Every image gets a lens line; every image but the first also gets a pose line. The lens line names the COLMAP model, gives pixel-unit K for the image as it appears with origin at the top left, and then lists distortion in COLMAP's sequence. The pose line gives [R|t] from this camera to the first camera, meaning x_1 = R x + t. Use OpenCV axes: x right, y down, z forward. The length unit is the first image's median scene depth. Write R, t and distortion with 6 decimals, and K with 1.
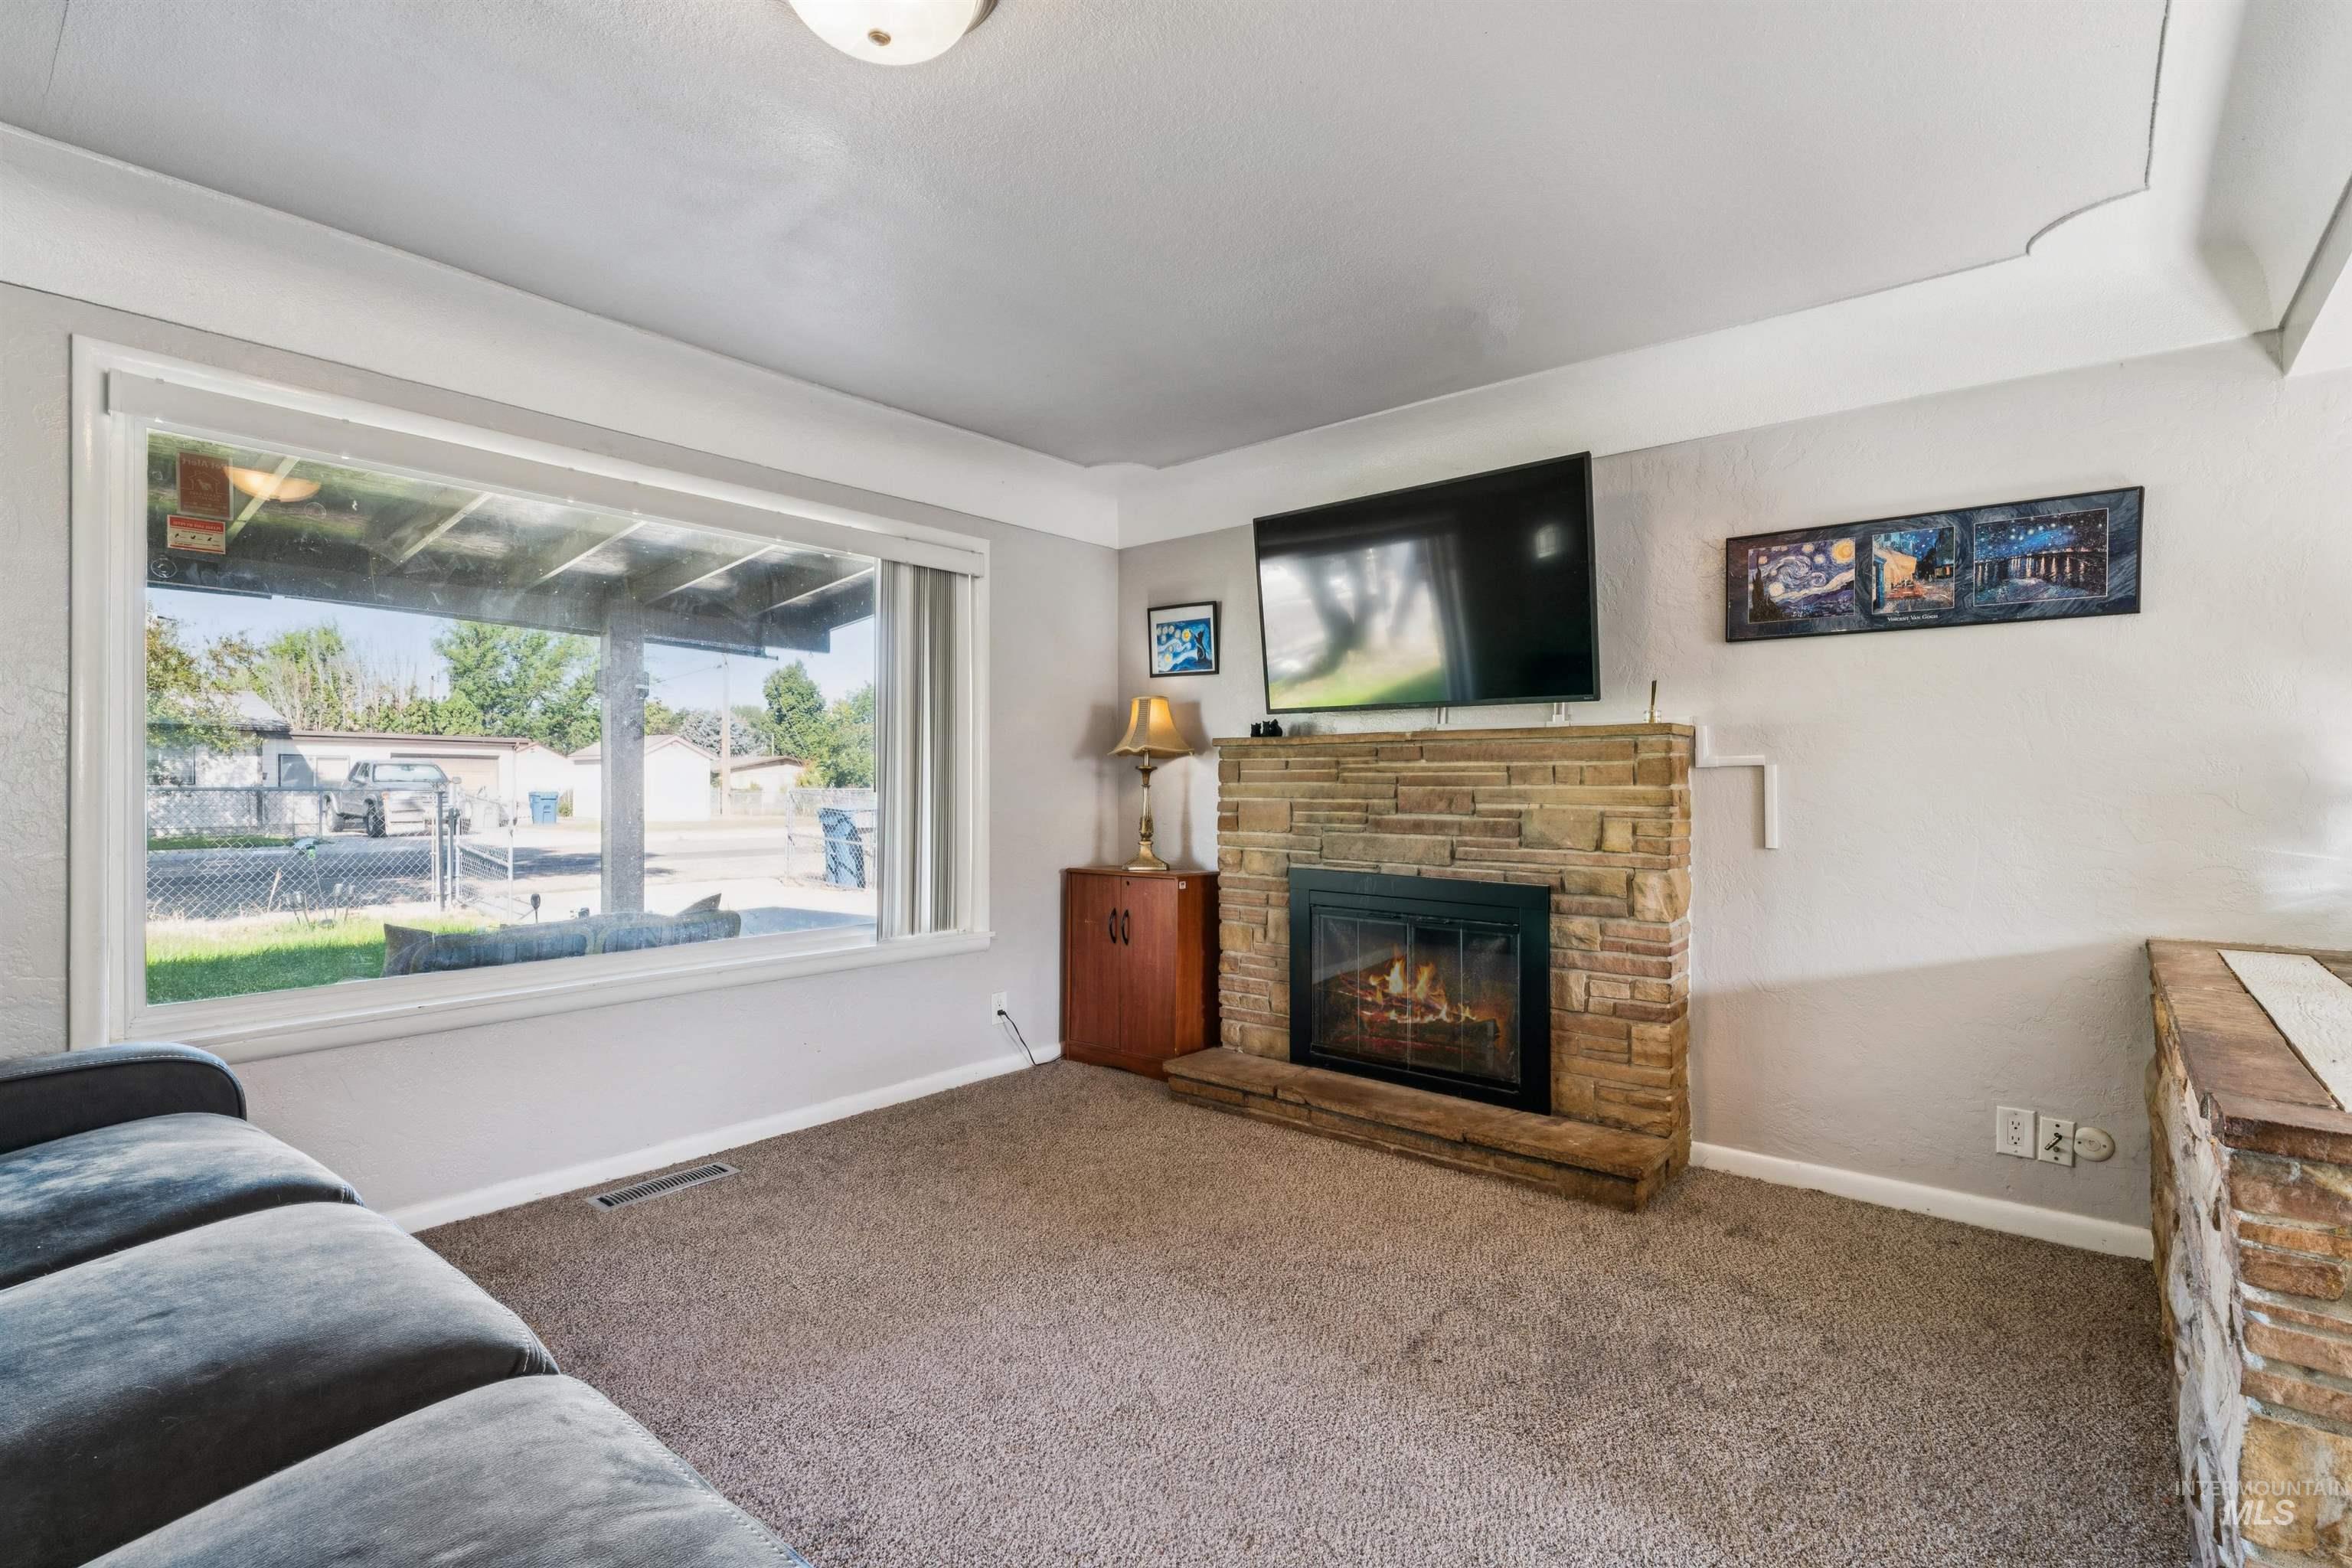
lens RADIAL K [[1072.9, 0, 1183.9], [0, 1072.9, 792.4], [0, 0, 1]] dist [-0.008476, -0.001351]
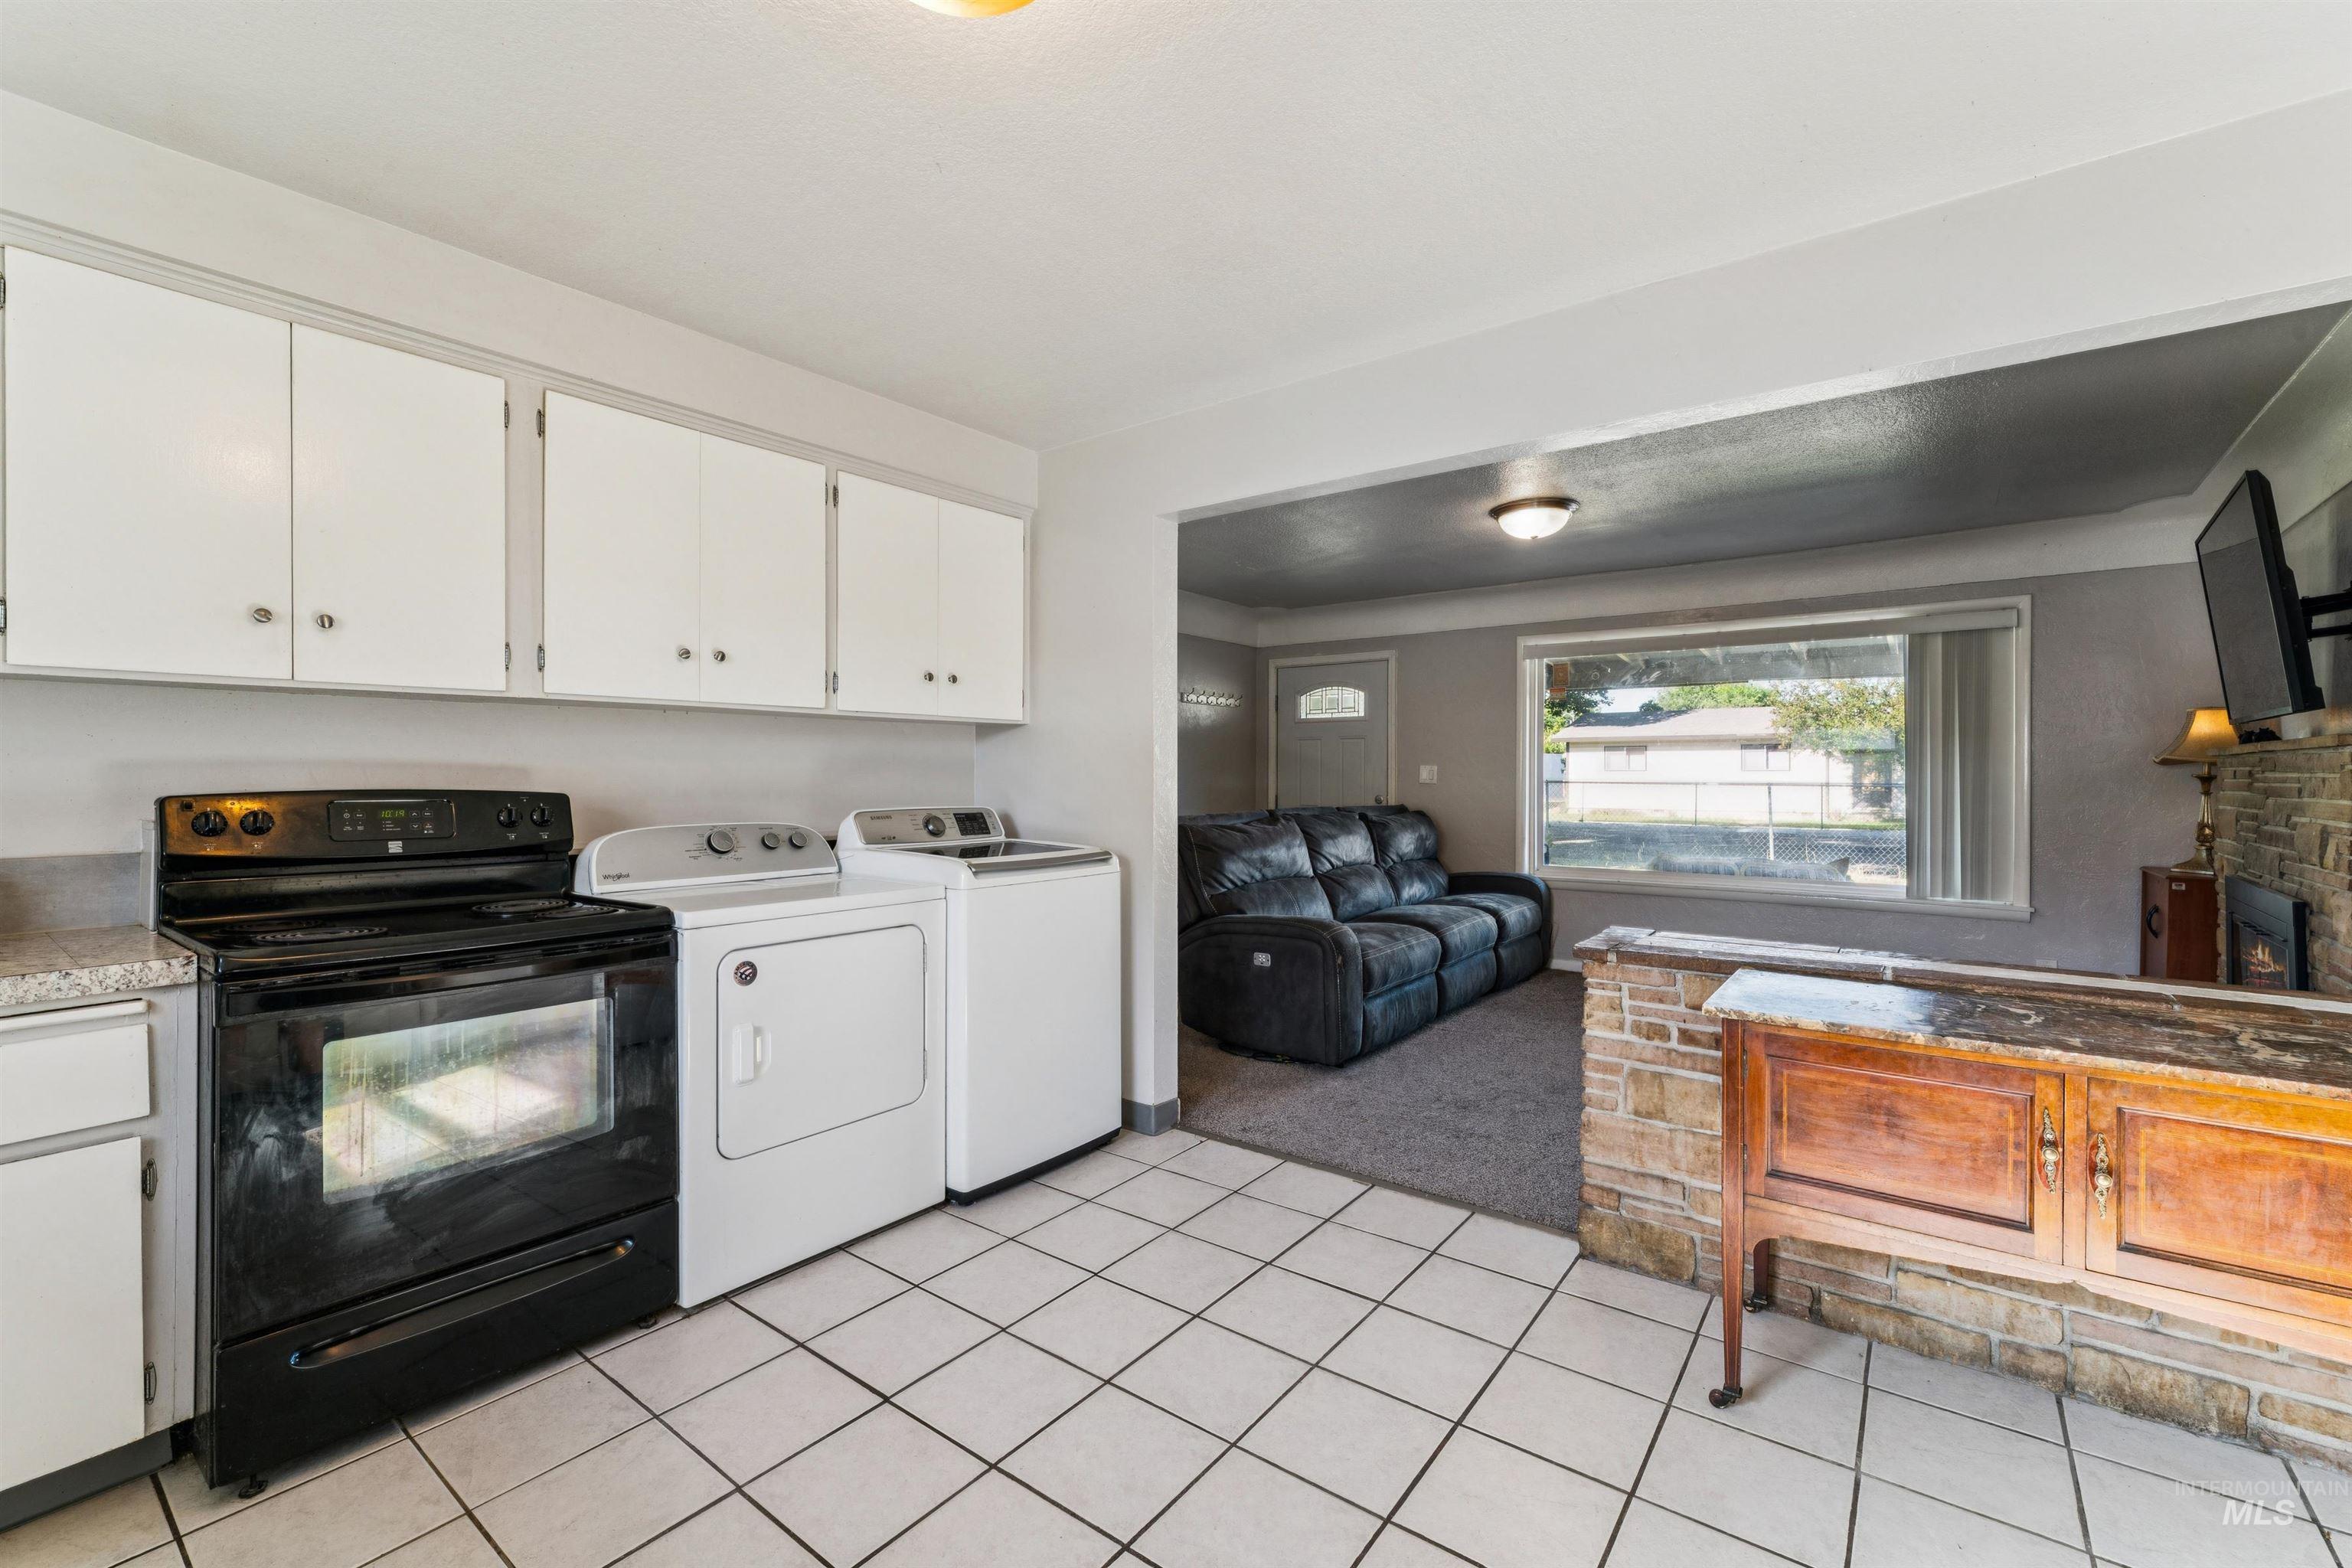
lens RADIAL K [[994.6, 0, 1180.0], [0, 994.6, 772.7], [0, 0, 1]] dist [0.003824, 0.001073]
pose [[0.037467, -0.001657, -0.999296, 1.150970], [-0.013690, 0.999904, -0.002171, -0.013438], [0.999204, 0.013761, 0.037441, -0.046211]]
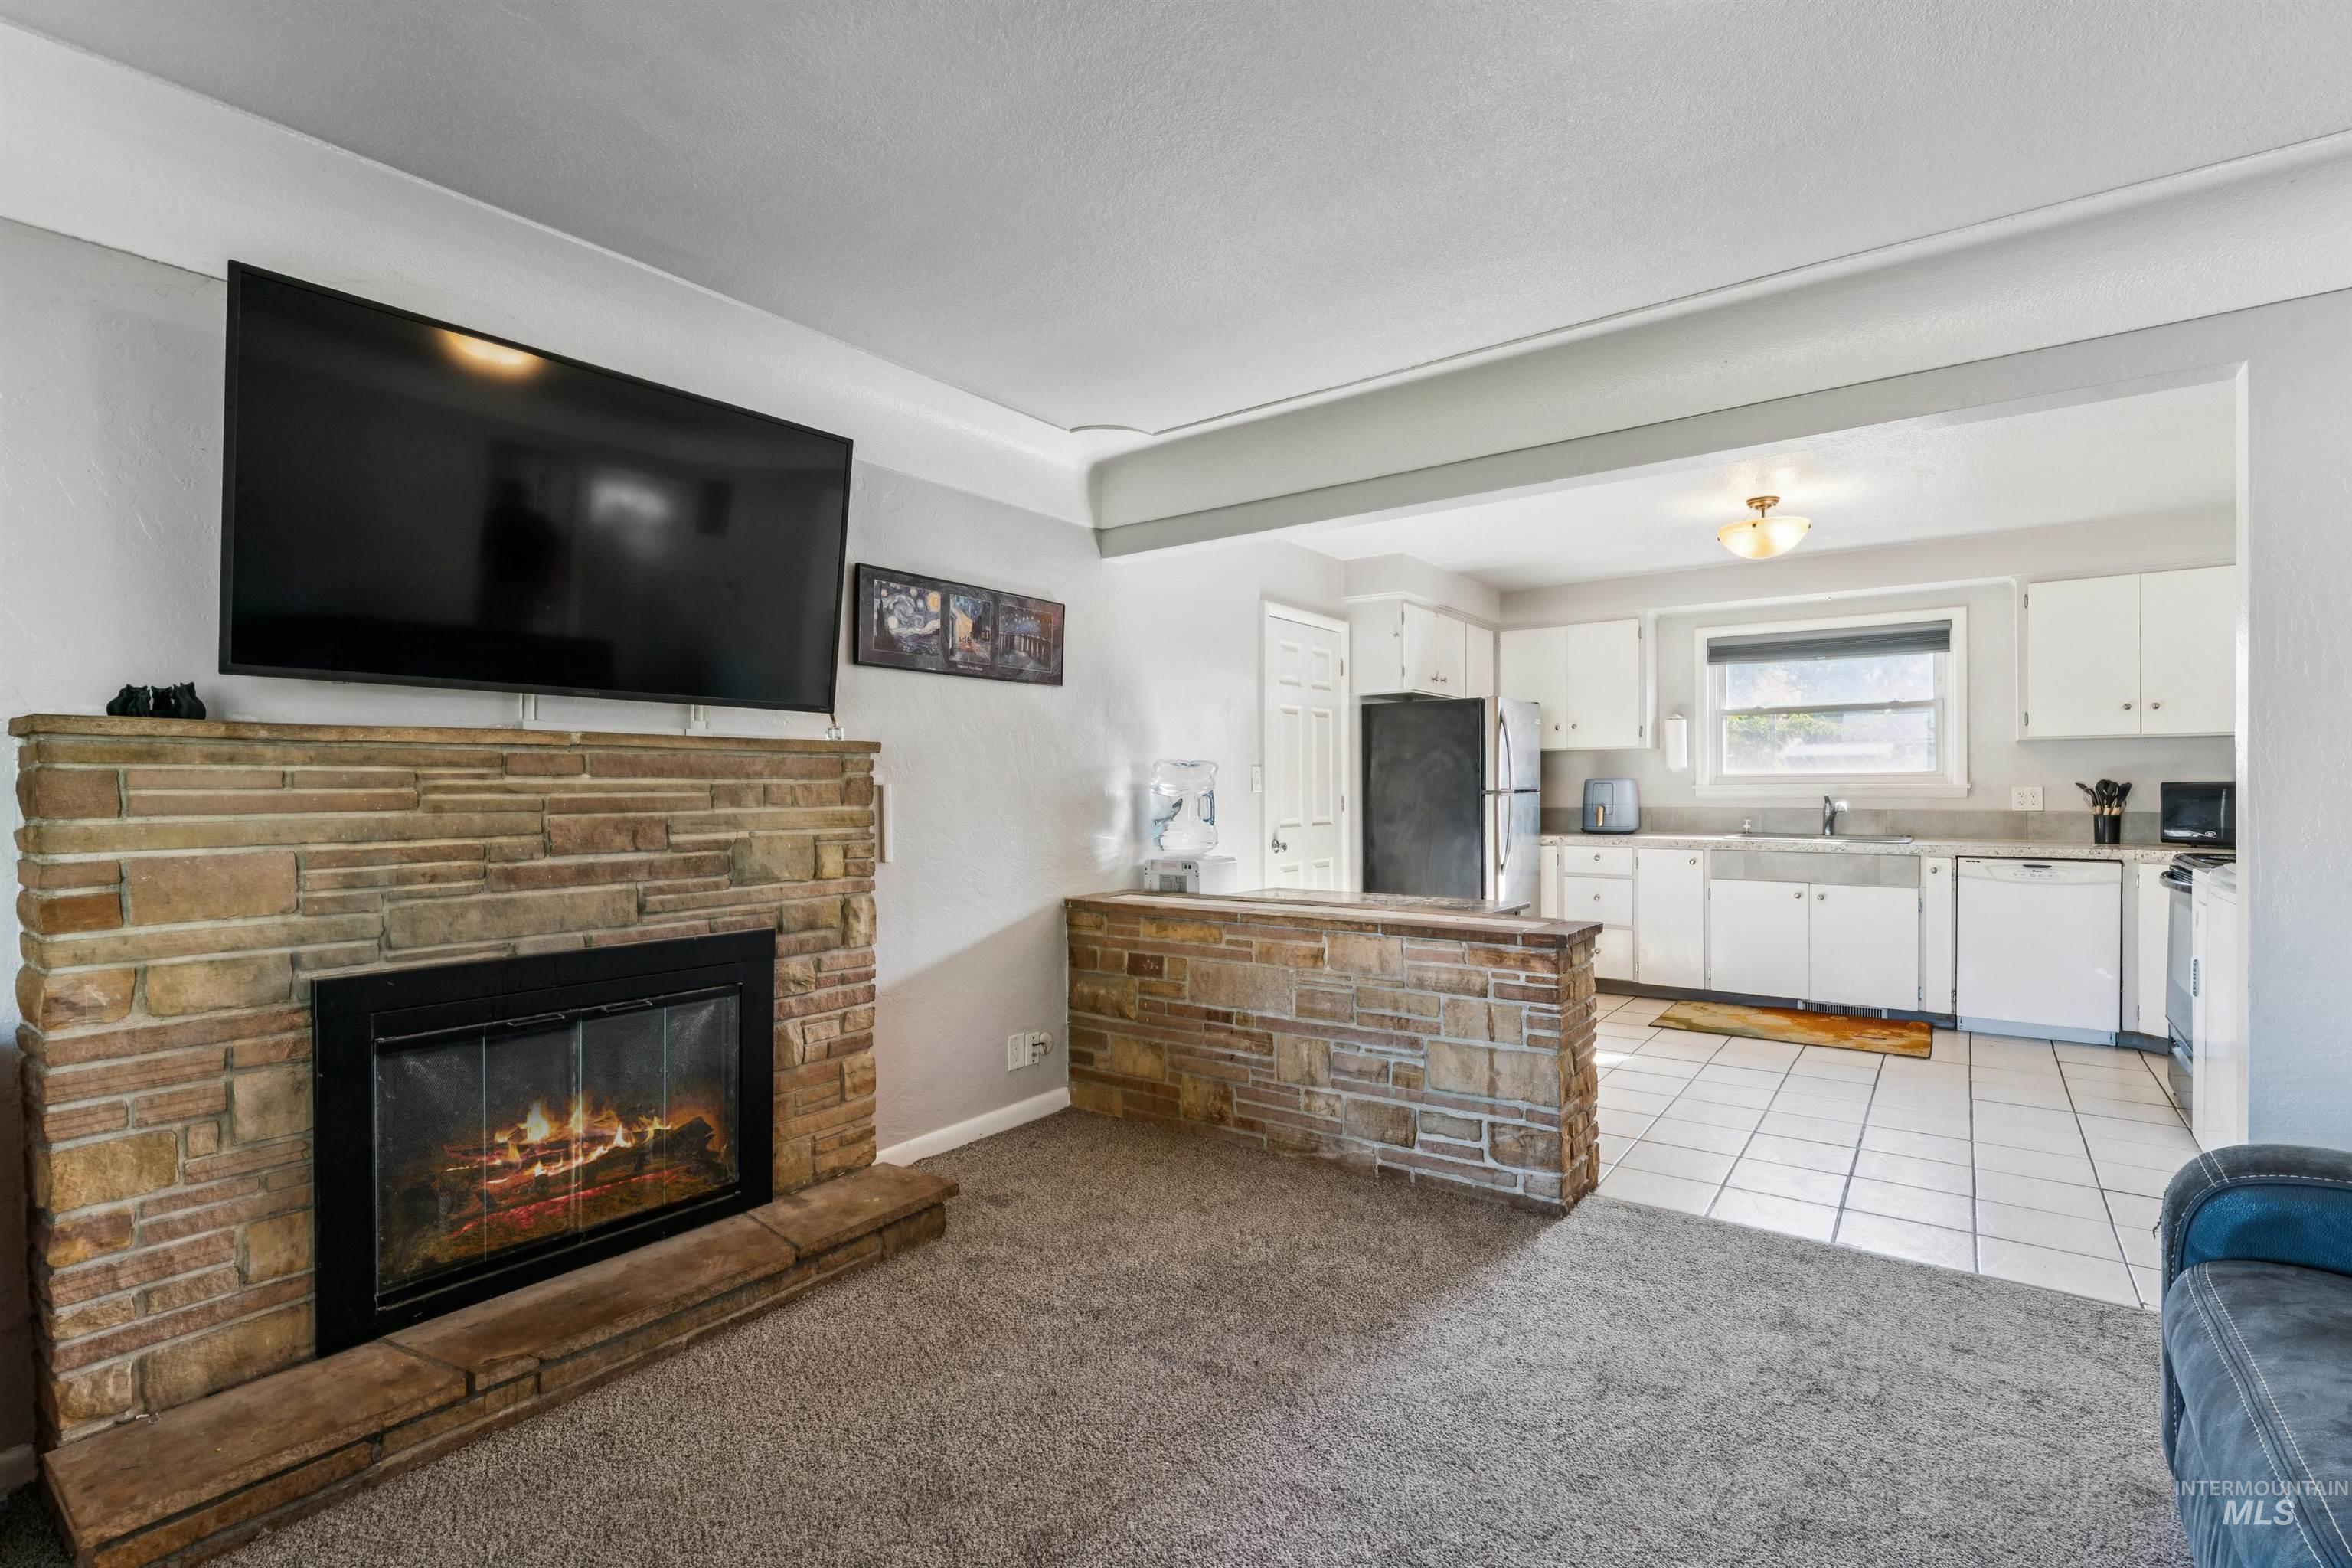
lens RADIAL K [[1072.9, 0, 1162.9], [0, 1072.9, 791.0], [0, 0, 1]] dist [-0.008476, -0.001351]
pose [[-0.048380, -0.003987, 0.998821, -0.487539], [0.018759, 0.999812, 0.004900, -0.017140], [-0.998653, 0.018974, -0.048297, 0.697978]]
